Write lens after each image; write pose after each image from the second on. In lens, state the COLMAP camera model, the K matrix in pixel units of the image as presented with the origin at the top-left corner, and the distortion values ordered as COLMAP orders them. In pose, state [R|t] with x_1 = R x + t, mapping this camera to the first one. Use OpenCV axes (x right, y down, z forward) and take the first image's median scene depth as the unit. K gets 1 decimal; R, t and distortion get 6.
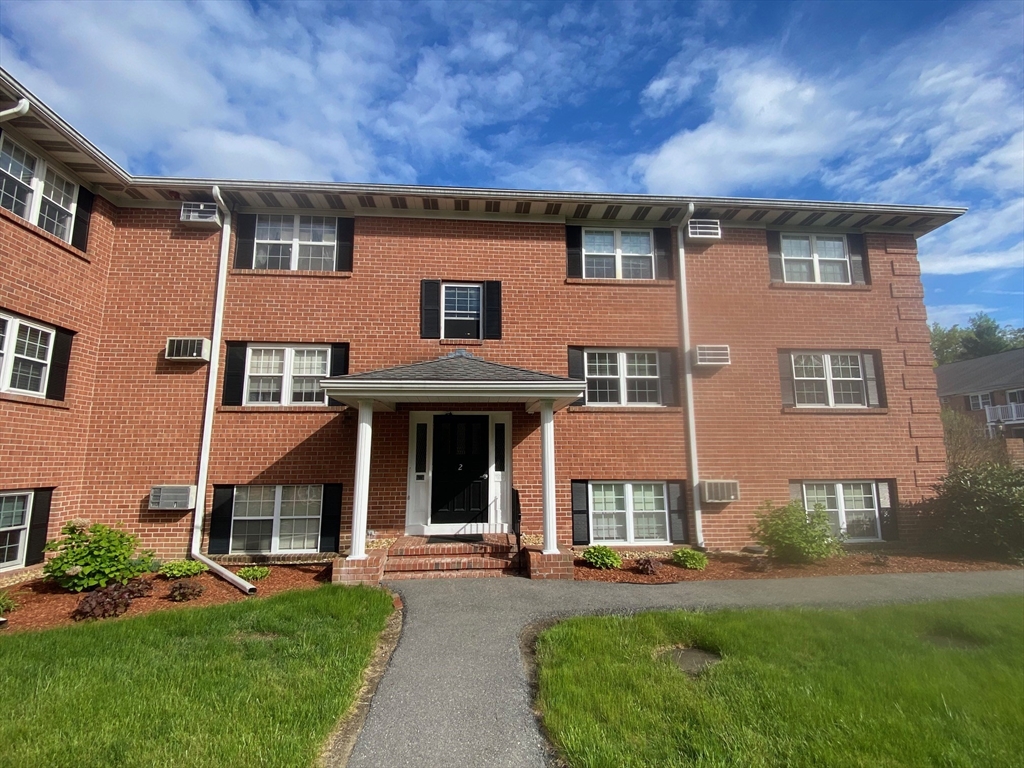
lens RADIAL K [[498.3, 0, 512.0], [0, 498.3, 384.0], [0, 0, 1]] dist [0.067052, -0.094205]
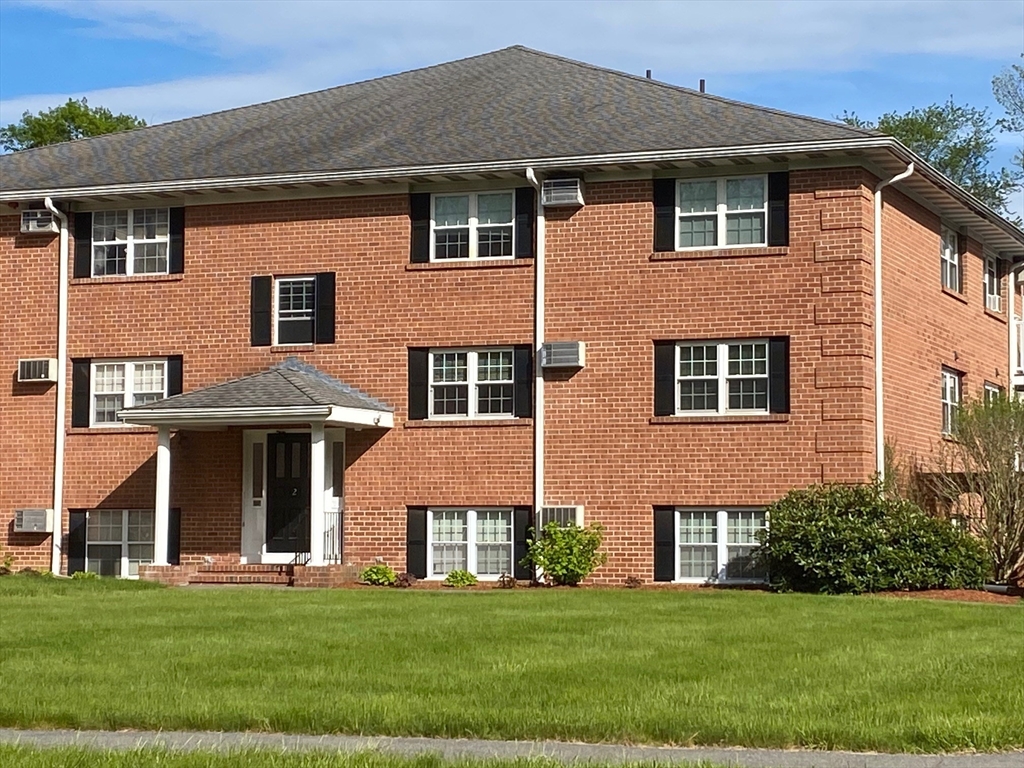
lens RADIAL K [[2345.2, 0, 512.0], [0, 2345.2, 384.0], [0, 0, 1]] dist [0.000160, 0.645829]
pose [[0.896202, -0.023371, -0.443030, 2.050986], [0.061951, 0.995420, 0.072808, -0.297503], [0.439300, -0.092697, 0.893545, -2.485243]]
